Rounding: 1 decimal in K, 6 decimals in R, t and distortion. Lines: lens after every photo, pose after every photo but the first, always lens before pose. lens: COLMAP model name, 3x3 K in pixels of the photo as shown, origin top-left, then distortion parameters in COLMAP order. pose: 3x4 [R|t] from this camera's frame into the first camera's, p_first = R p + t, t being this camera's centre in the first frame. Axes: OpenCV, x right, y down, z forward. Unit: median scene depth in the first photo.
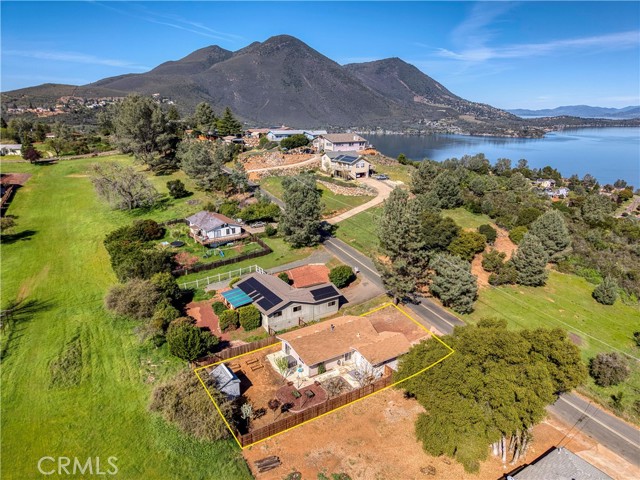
lens RADIAL K [[430.3, 0, 320.0], [0, 430.3, 240.0], [0, 0, 1]] dist [0.015091, -0.008559]
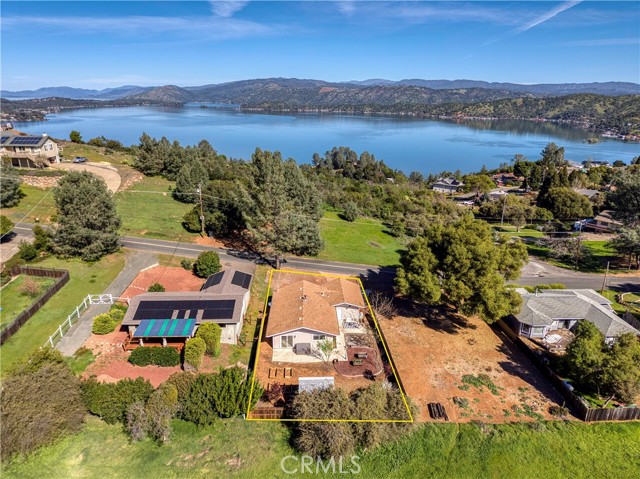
lens RADIAL K [[430.3, 0, 320.0], [0, 430.3, 239.5], [0, 0, 1]] dist [0.015091, -0.008559]
pose [[0.513698, -0.276666, 0.812139, -0.320582], [0.245819, 0.954358, 0.169628, -0.031710], [-0.822002, 0.112501, 0.558262, 0.208020]]
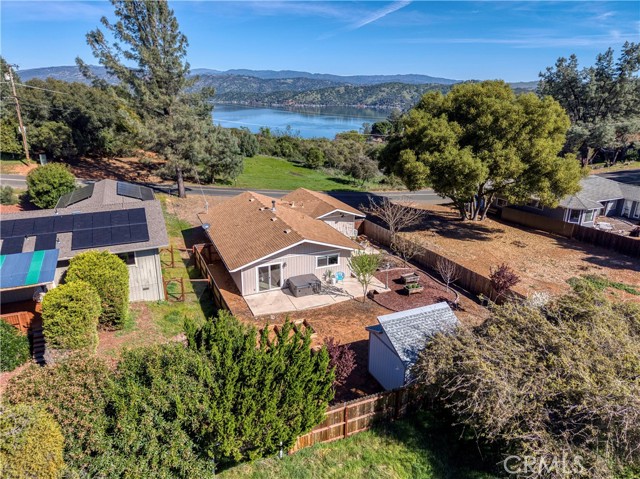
lens RADIAL K [[430.3, 0, 320.0], [0, 430.3, 239.5], [0, 0, 1]] dist [0.015091, -0.008559]
pose [[0.166427, -0.334826, 0.927466, -0.215775], [0.281971, 0.917467, 0.280619, 0.051417], [-0.944878, 0.214816, 0.247102, 0.387215]]
